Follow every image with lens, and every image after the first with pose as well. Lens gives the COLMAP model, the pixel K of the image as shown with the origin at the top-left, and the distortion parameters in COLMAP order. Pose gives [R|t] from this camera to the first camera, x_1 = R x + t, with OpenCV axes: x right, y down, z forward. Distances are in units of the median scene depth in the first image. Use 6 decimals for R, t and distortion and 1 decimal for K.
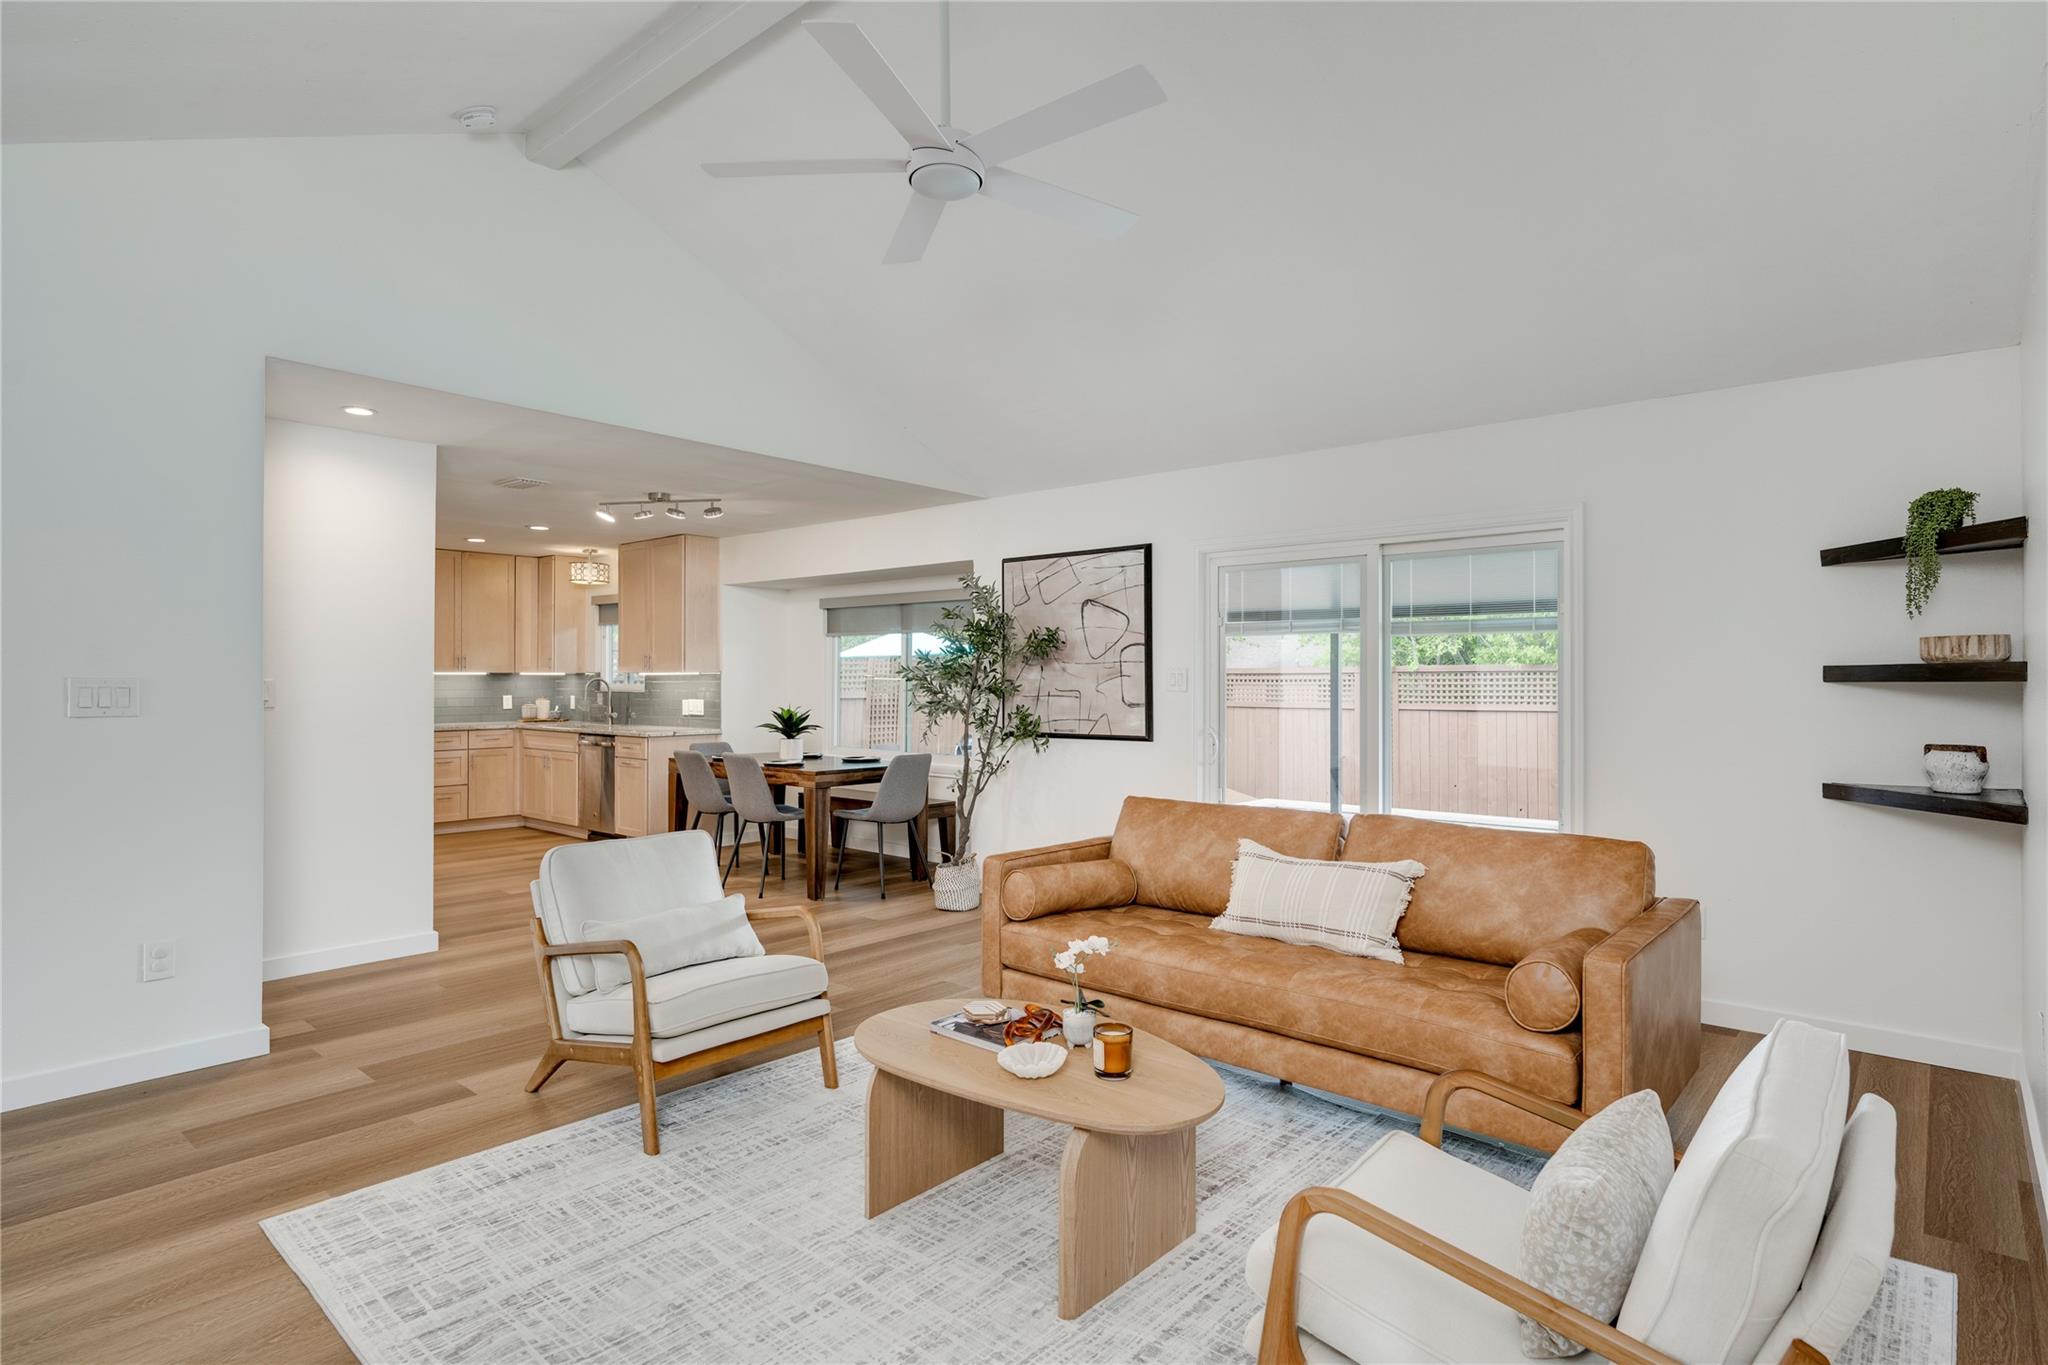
lens RADIAL K [[1054.8, 0, 1024.0], [0, 1054.8, 682.5], [0, 0, 1]] dist [-0.000223, -0.000250]
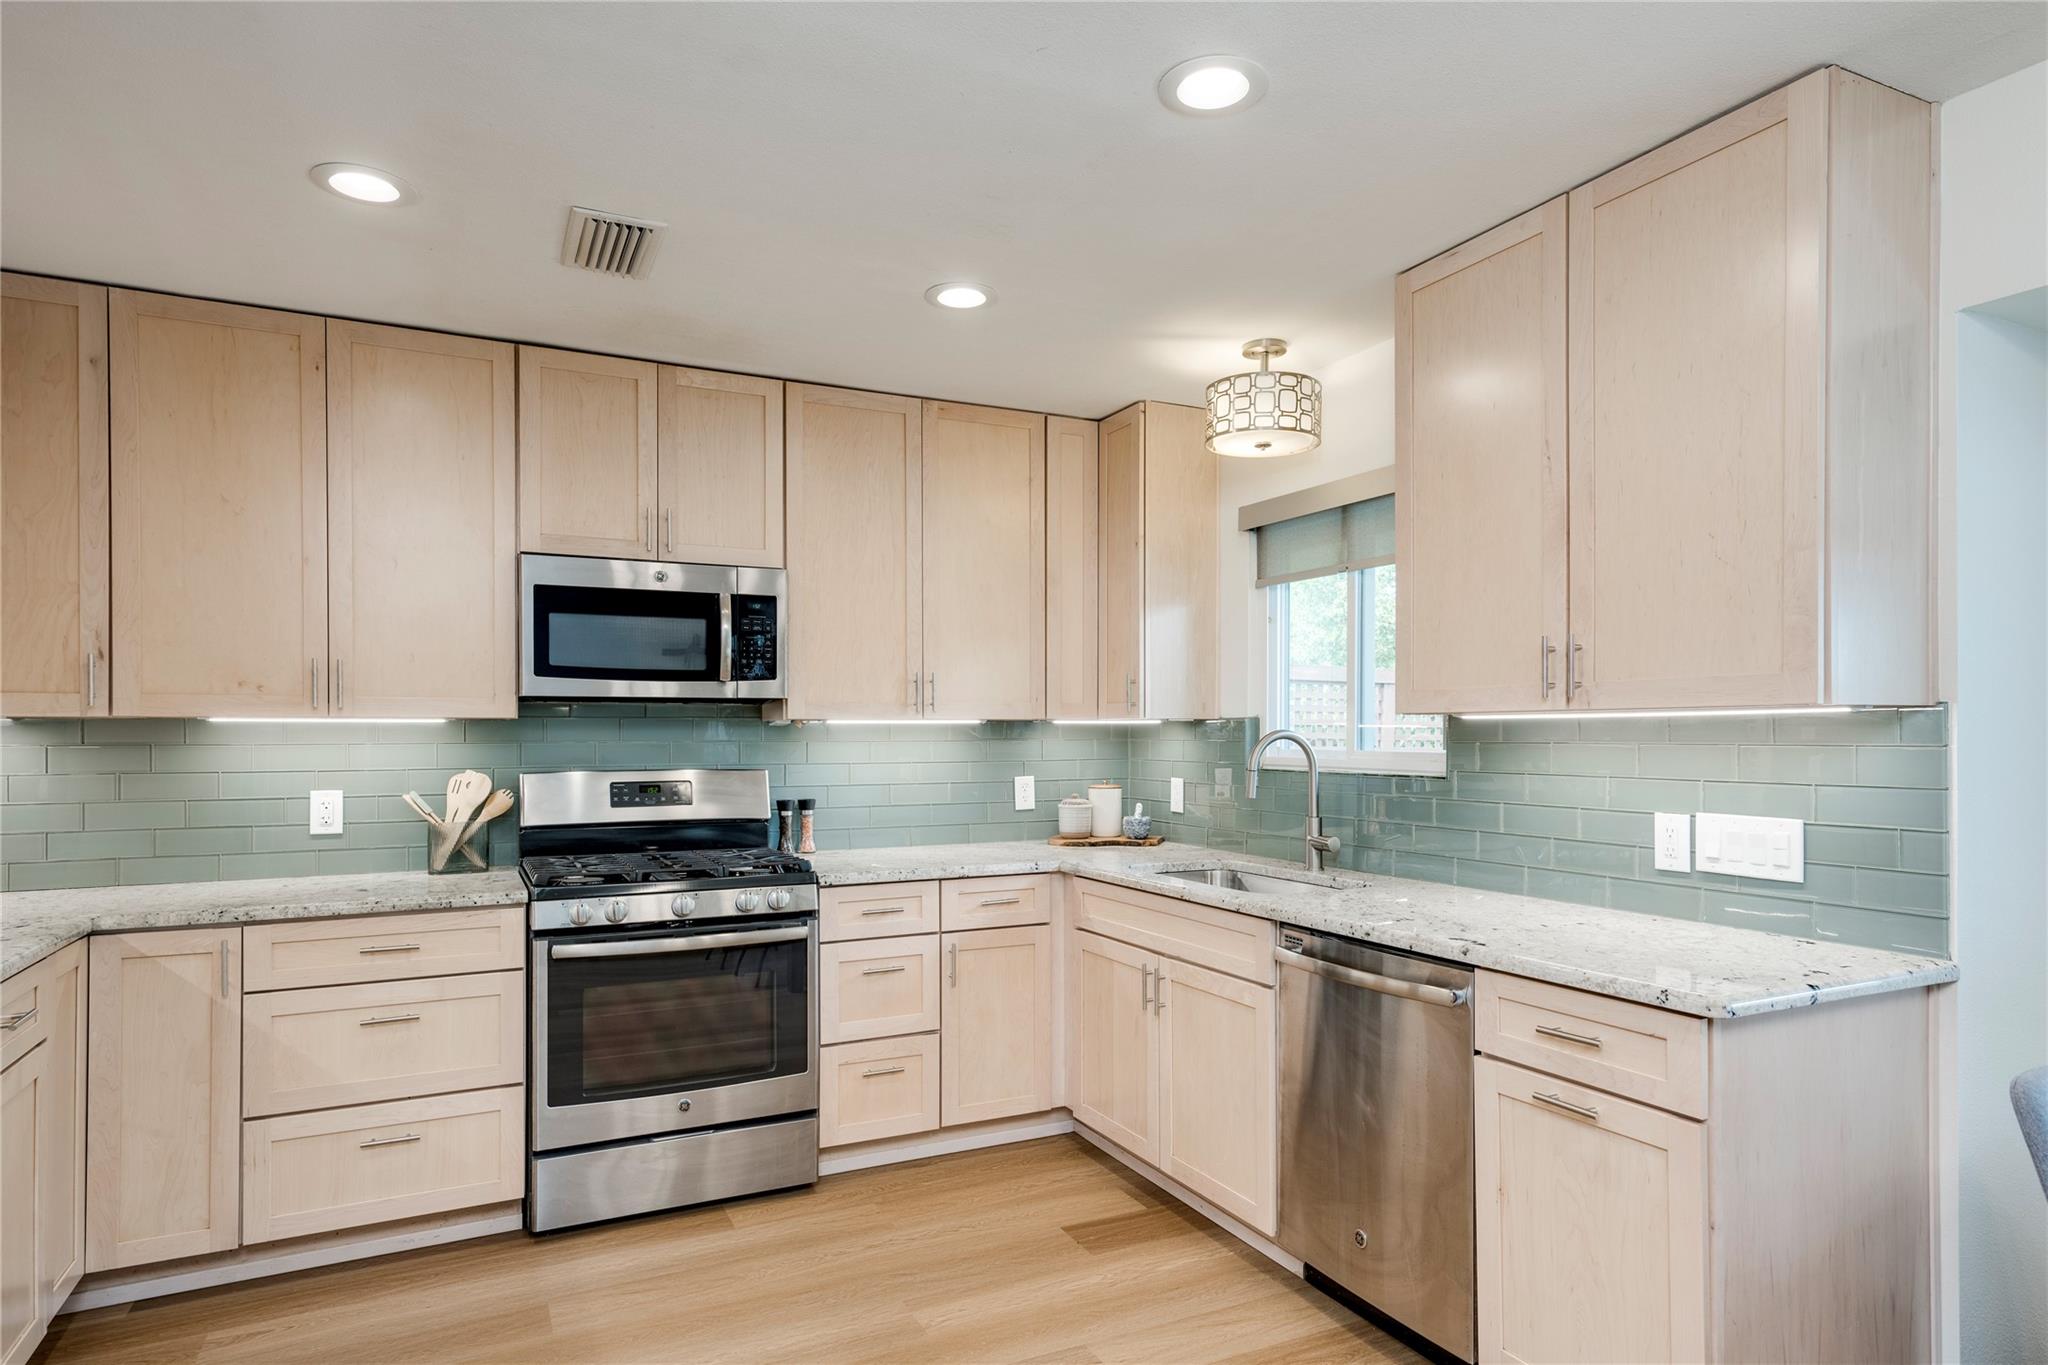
lens RADIAL K [[1167.7, 0, 1037.9], [0, 1167.7, 734.1], [0, 0, 1]] dist [0.016044, -0.000371]
pose [[0.923207, -0.003657, -0.384287, -0.495750], [0.003193, 0.999993, -0.001847, -0.004798], [0.384291, 0.000478, 0.923212, 0.932554]]
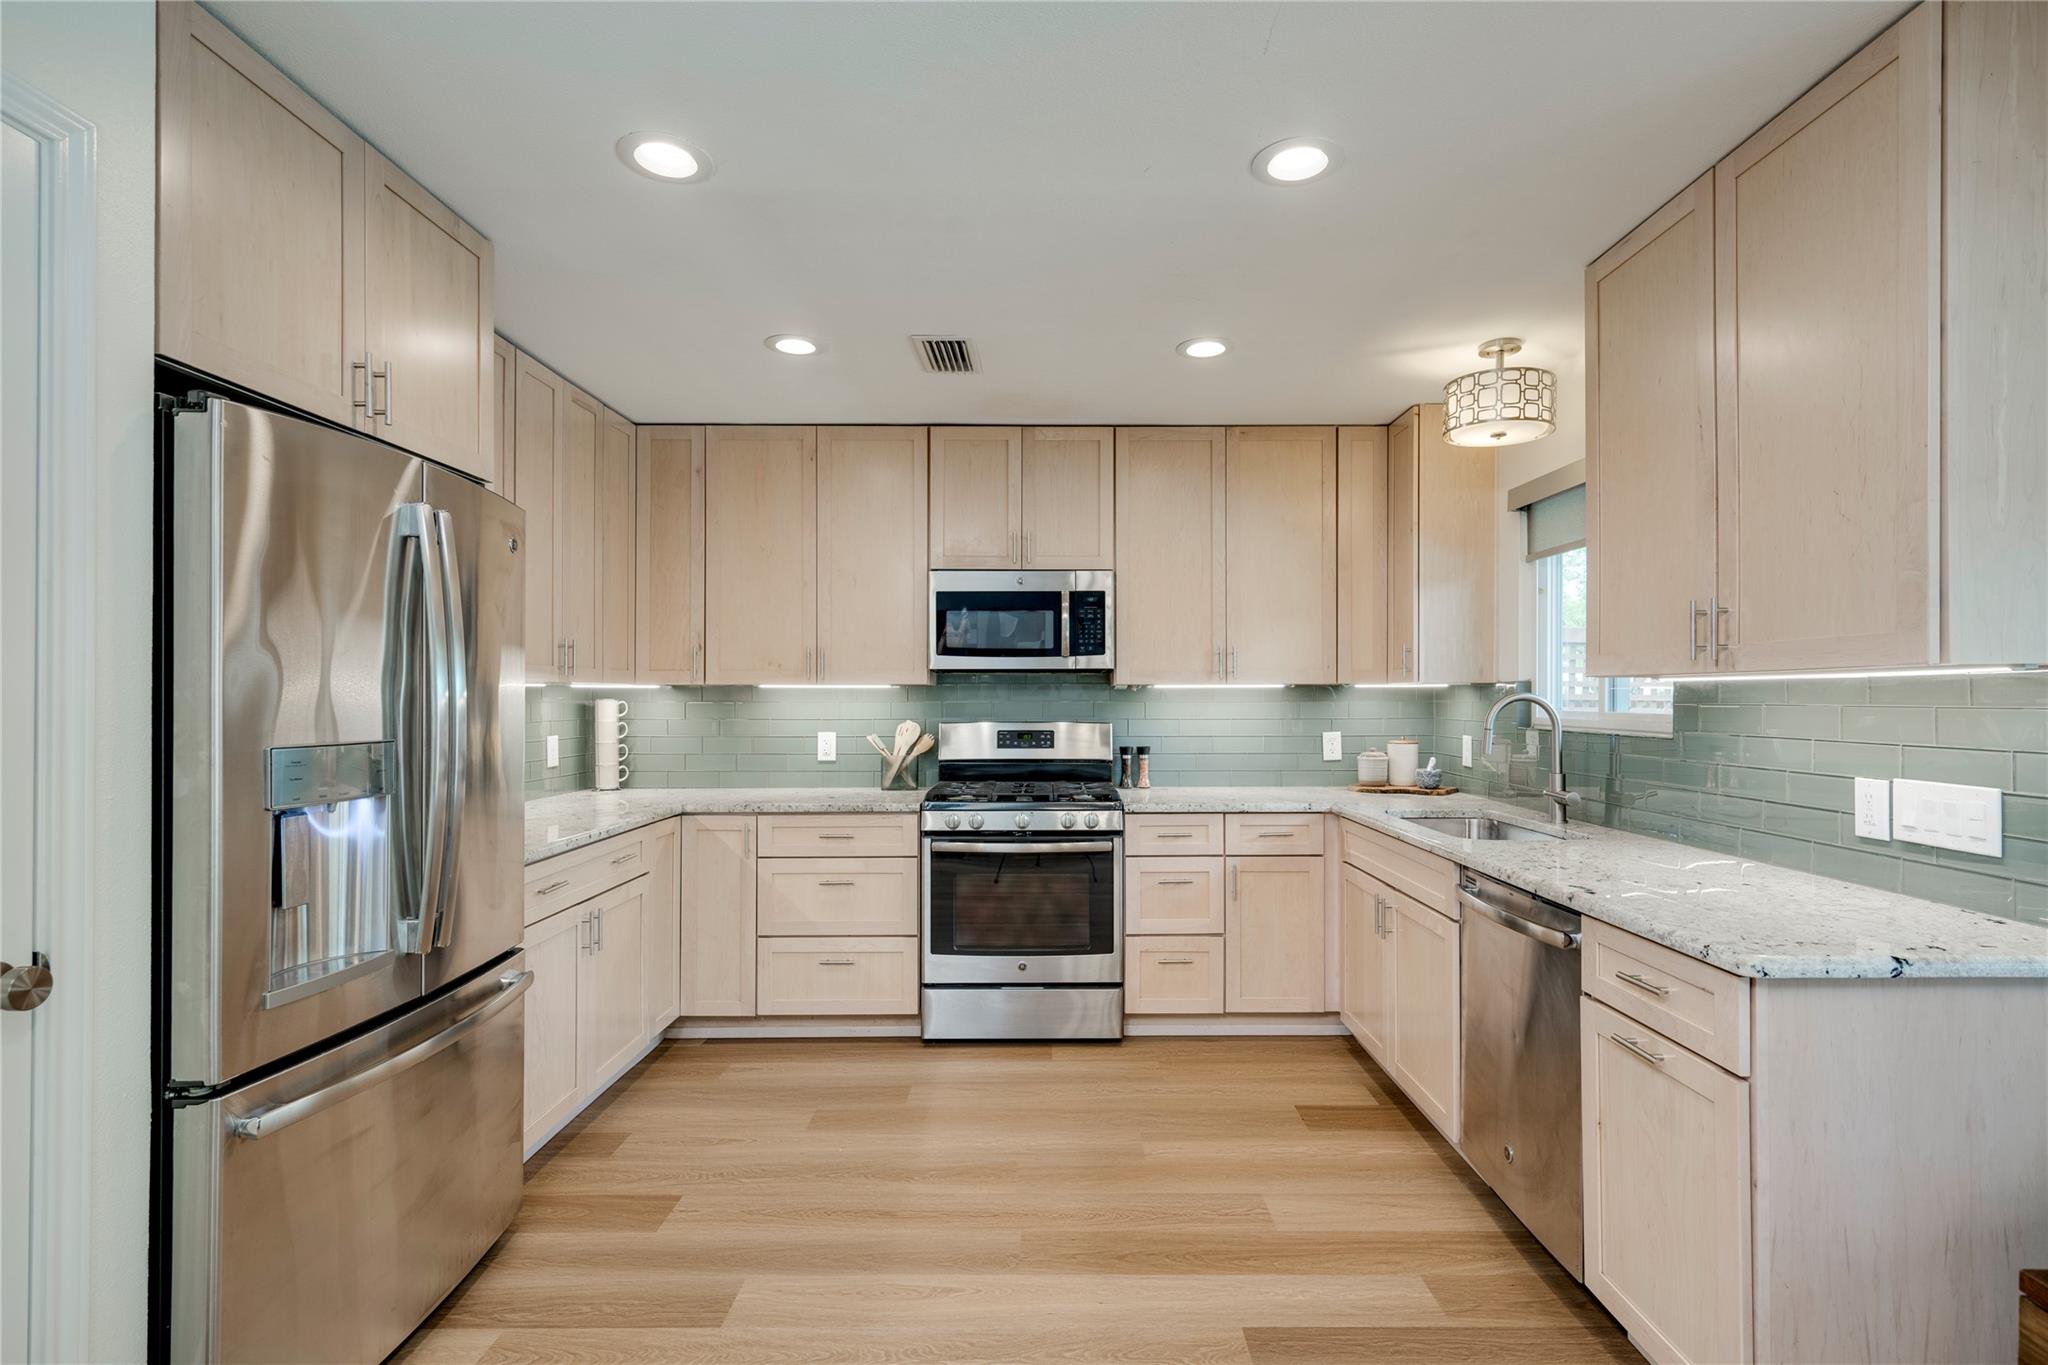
lens RADIAL K [[969.3, 0, 1056.6], [0, 969.3, 691.9], [0, 0, 1]] dist [0.002154, 0.000042]
pose [[0.662231, -0.006193, -0.749274, -0.385175], [0.000456, 0.999969, -0.007862, -0.003796], [0.749300, 0.004865, 0.662213, 0.975044]]
